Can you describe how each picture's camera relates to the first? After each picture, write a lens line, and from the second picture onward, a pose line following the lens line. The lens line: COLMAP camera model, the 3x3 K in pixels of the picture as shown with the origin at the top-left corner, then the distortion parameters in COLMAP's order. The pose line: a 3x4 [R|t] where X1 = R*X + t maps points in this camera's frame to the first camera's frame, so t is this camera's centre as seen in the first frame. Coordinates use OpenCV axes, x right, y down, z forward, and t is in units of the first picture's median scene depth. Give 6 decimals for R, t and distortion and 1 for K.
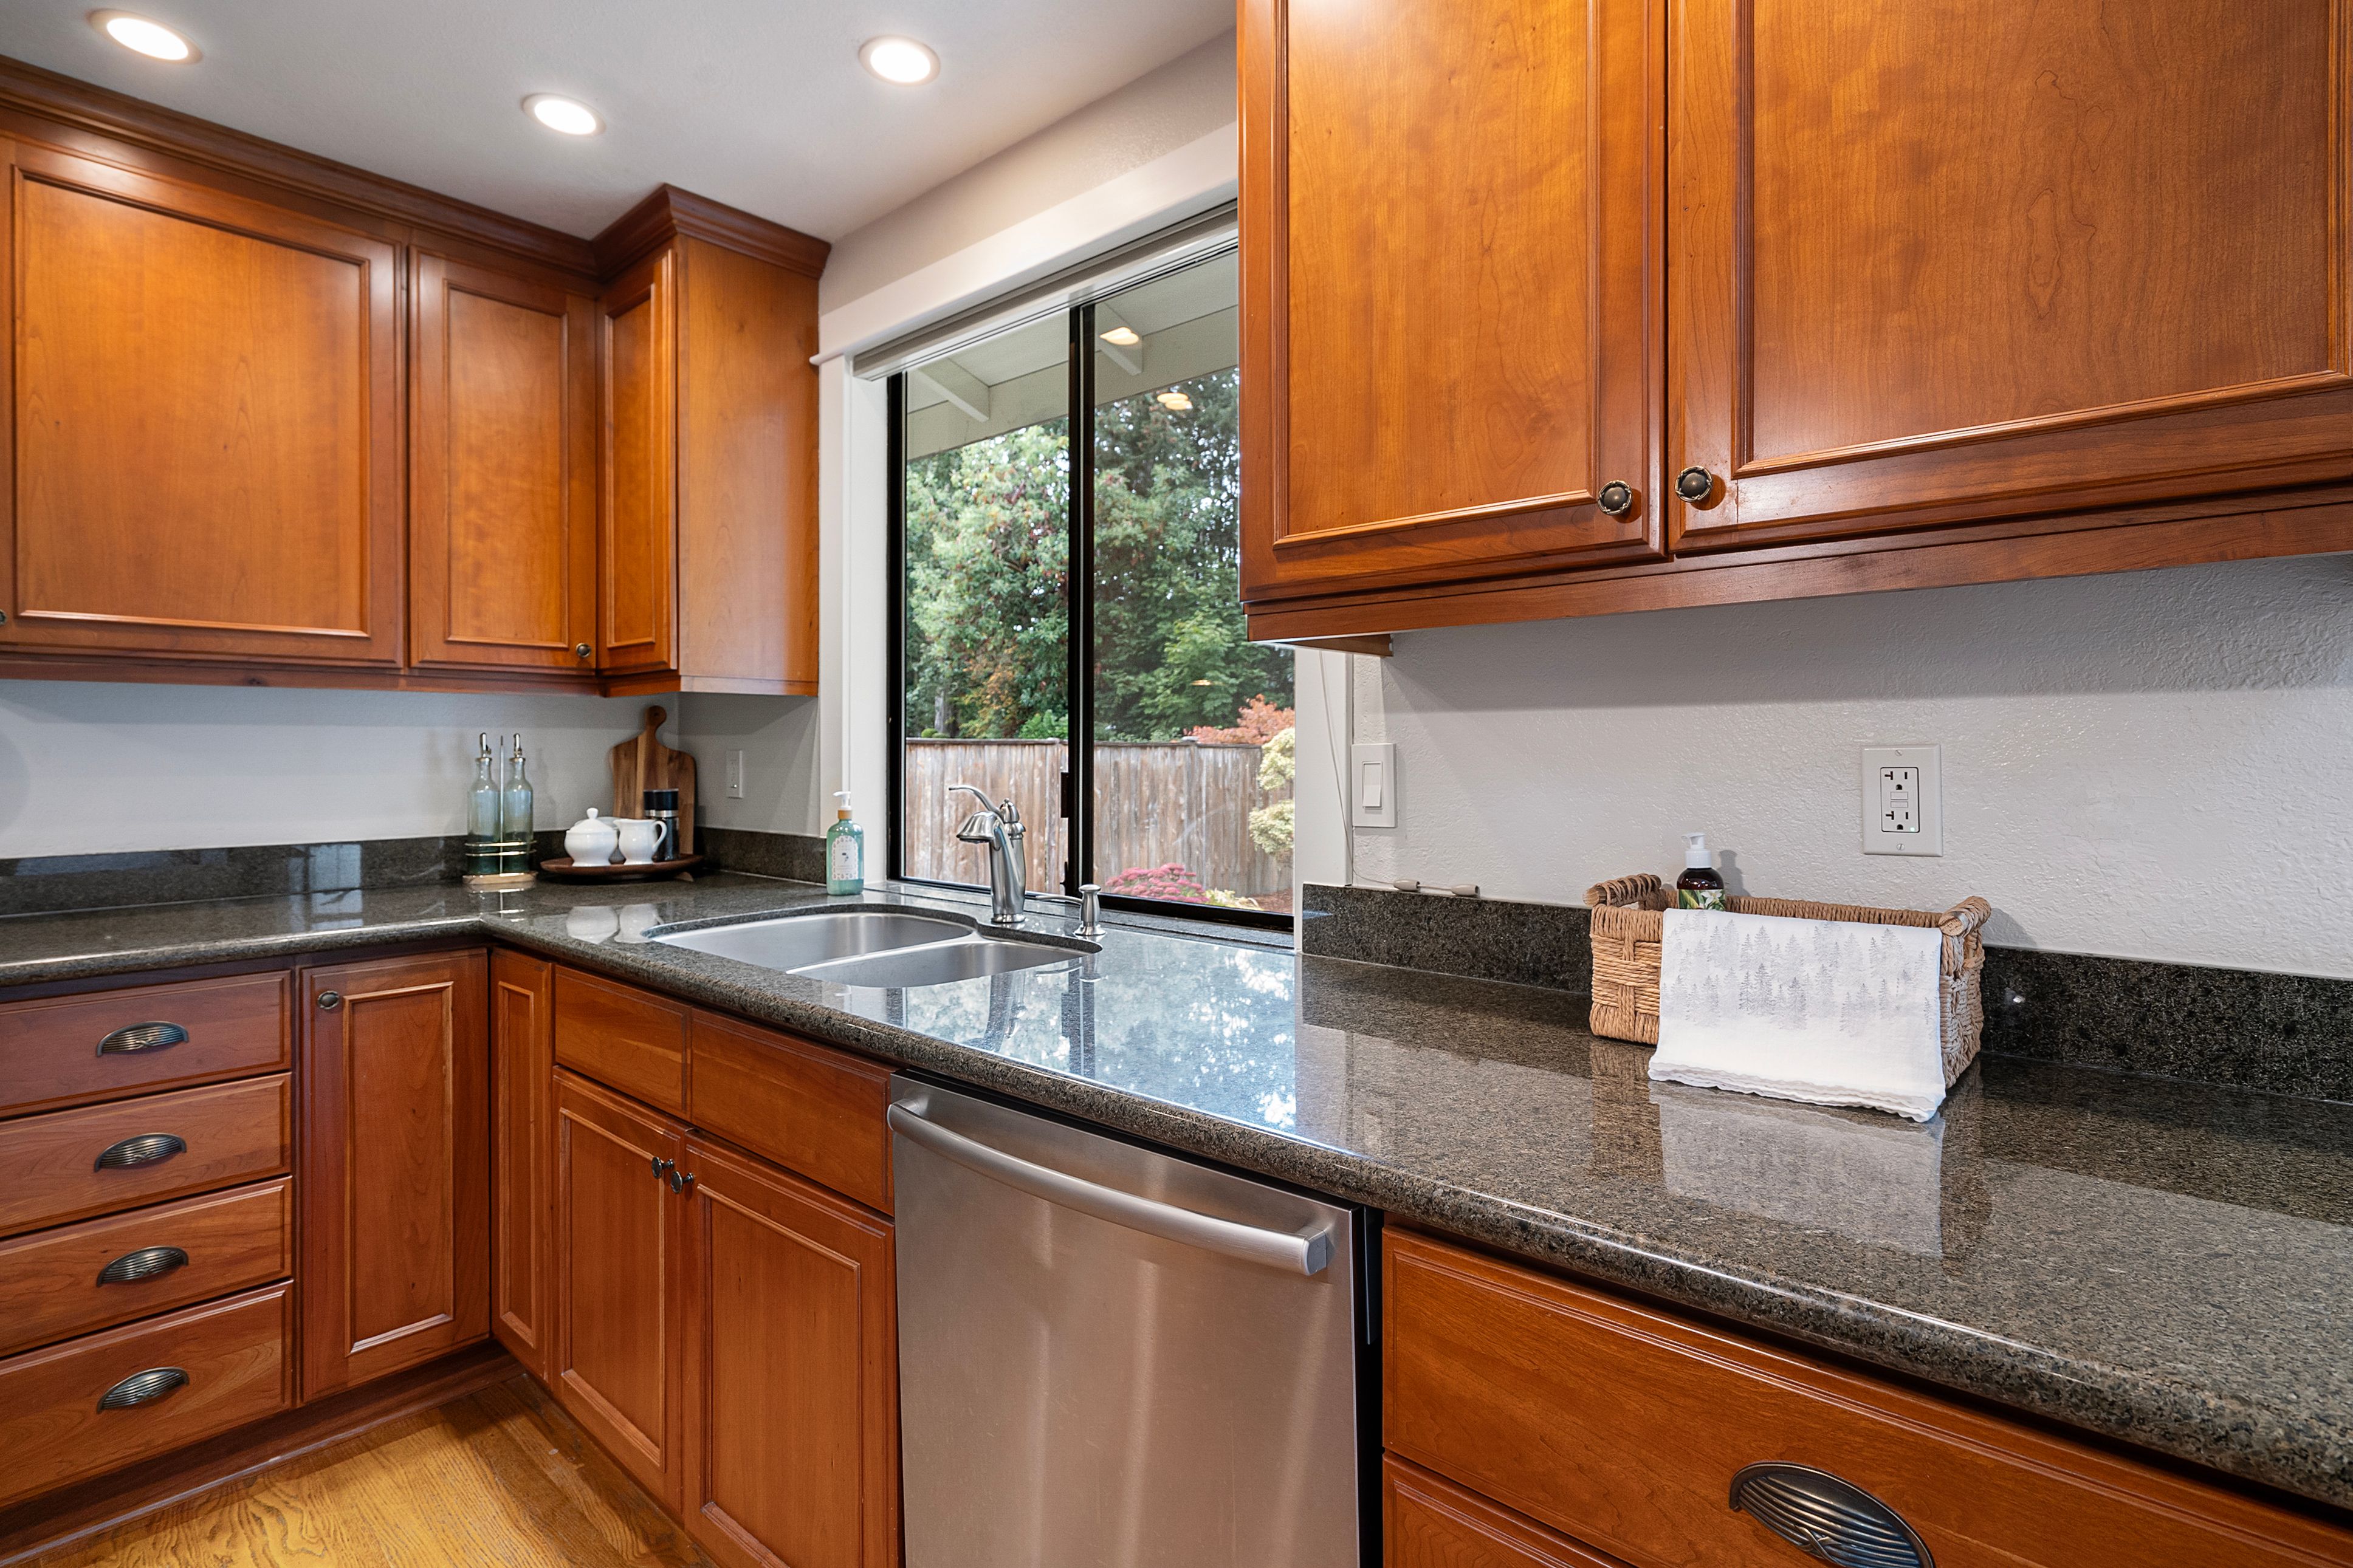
lens RADIAL K [[1133.6, 0, 1181.5], [0, 1133.6, 746.6], [0, 0, 1]] dist [0.001027, 0.000920]
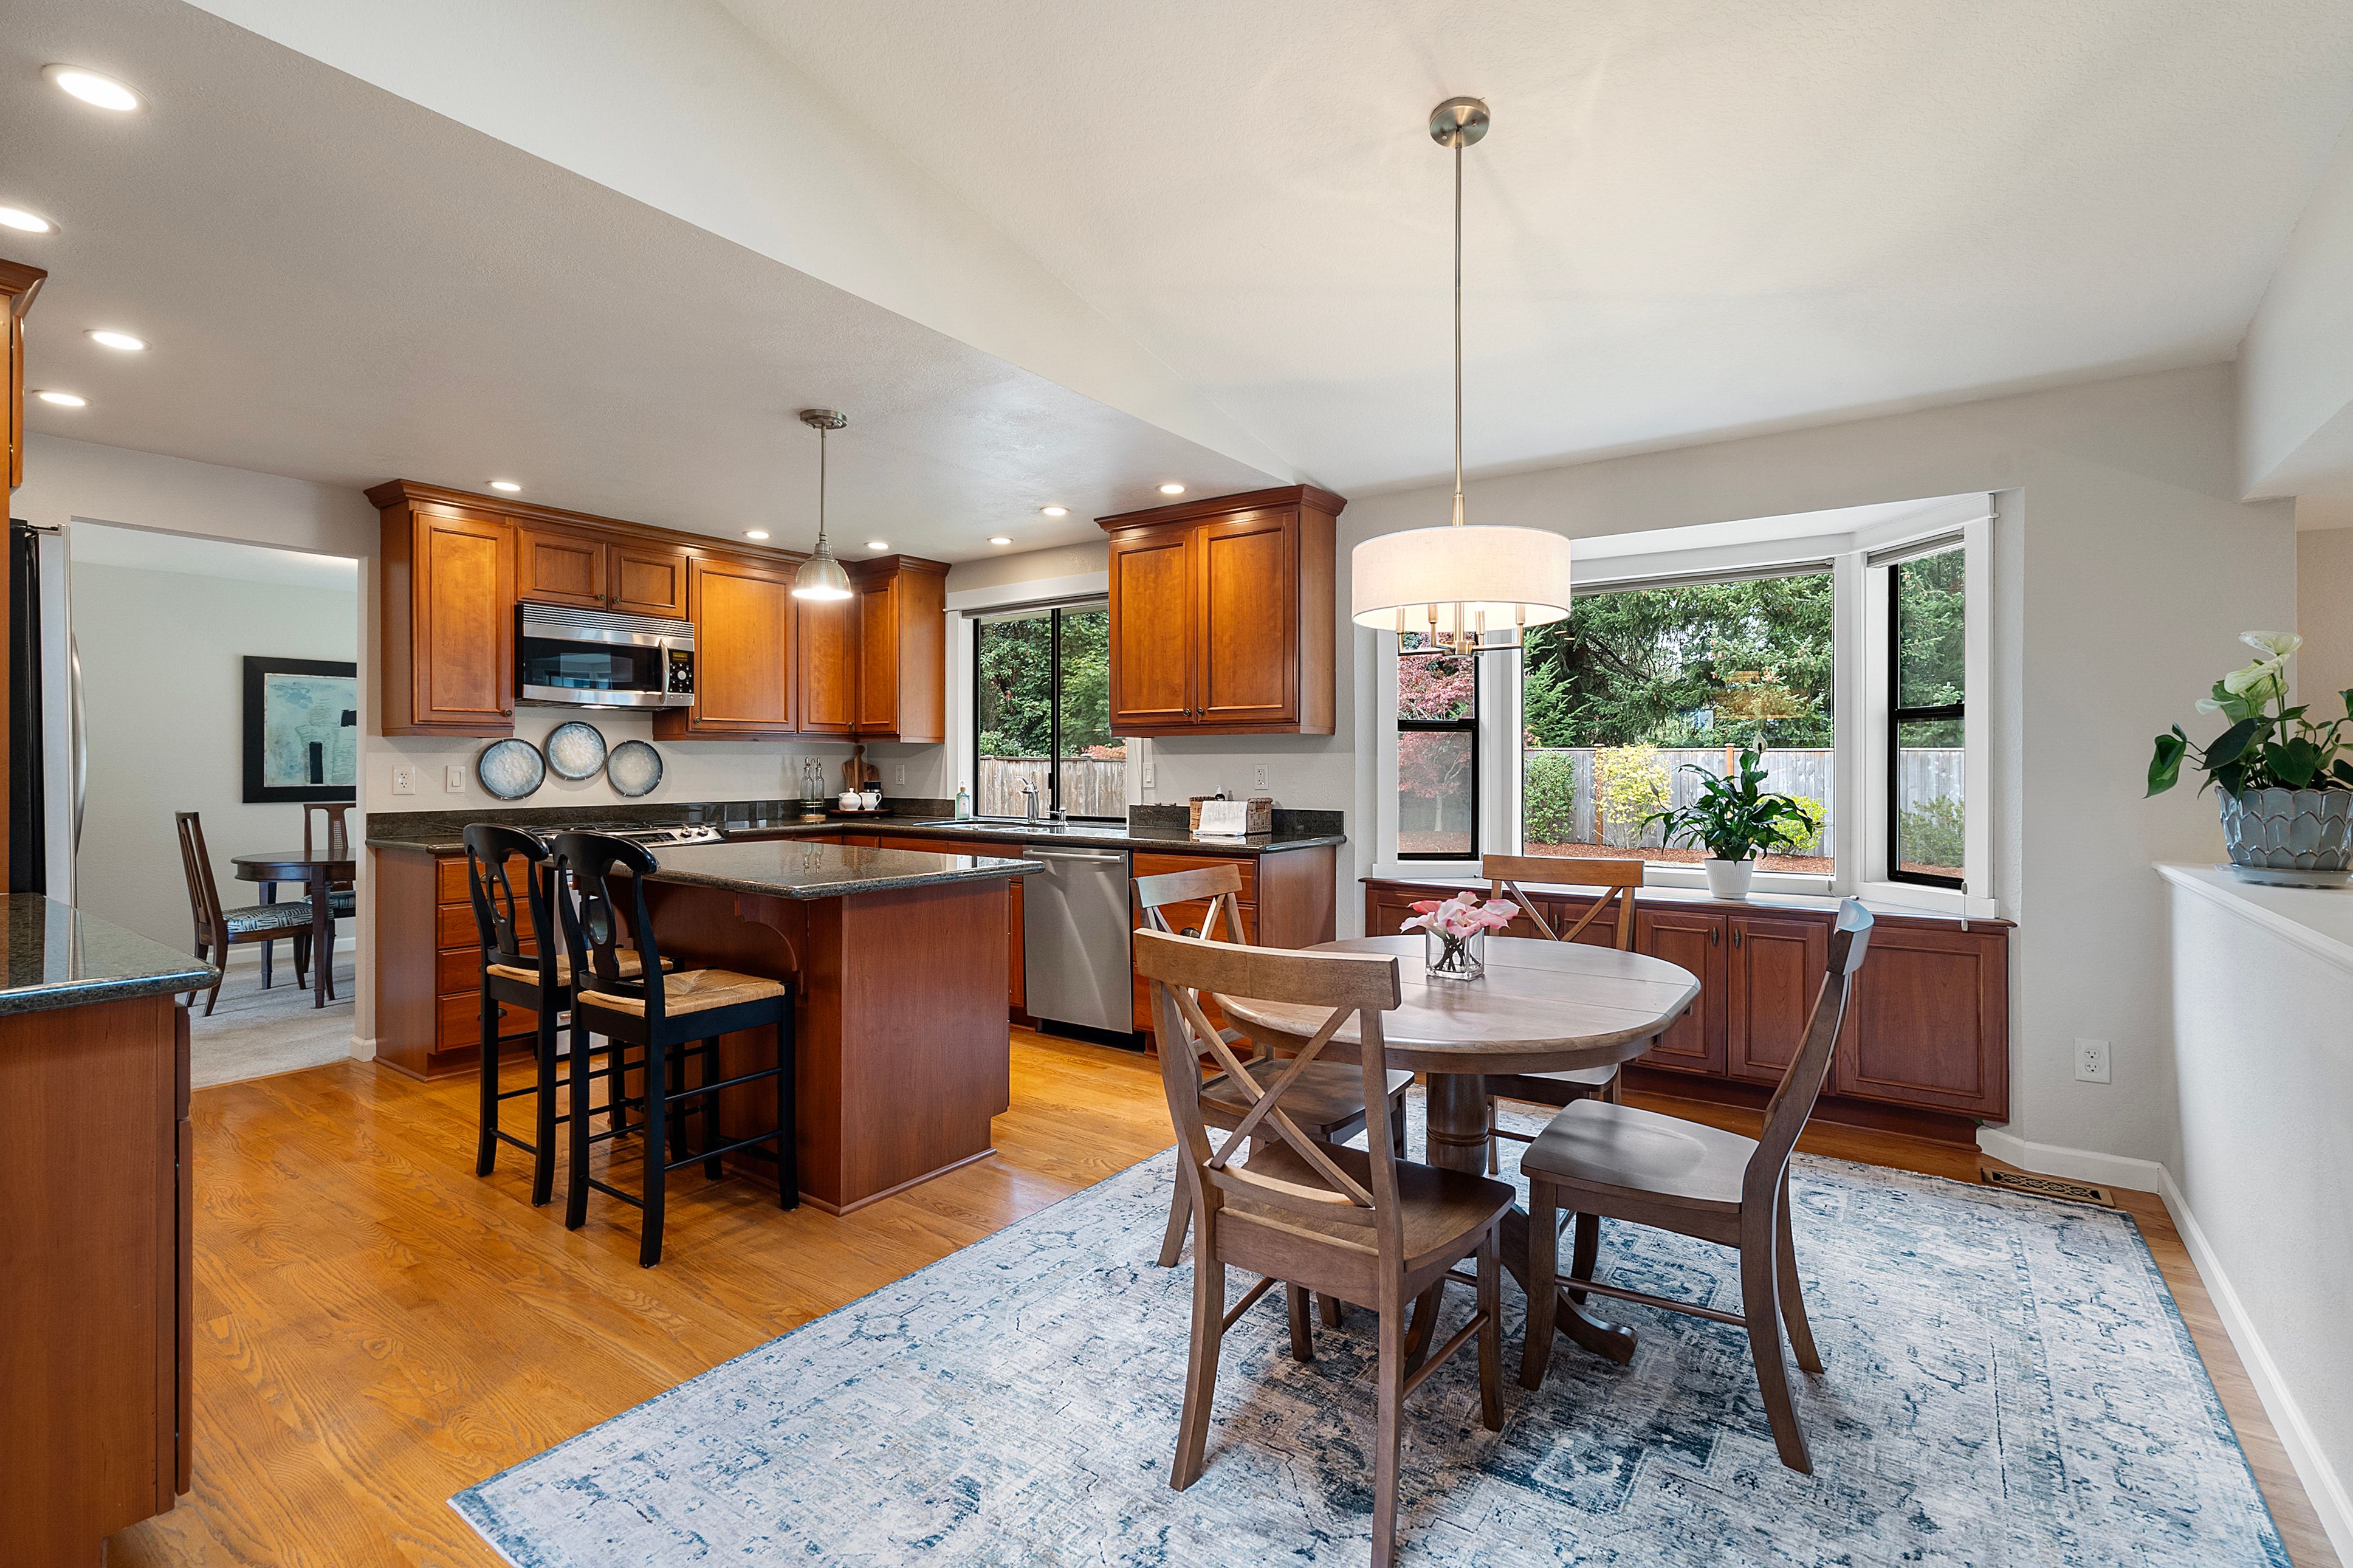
lens RADIAL K [[1063.7, 0, 1173.7], [0, 1063.7, 762.1], [0, 0, 1]] dist [0.000956, 0.000512]
pose [[0.995672, 0.001128, 0.092933, -0.040110], [-0.001357, 0.999996, 0.002406, -0.010197], [-0.092930, -0.002522, 0.995669, -1.601867]]
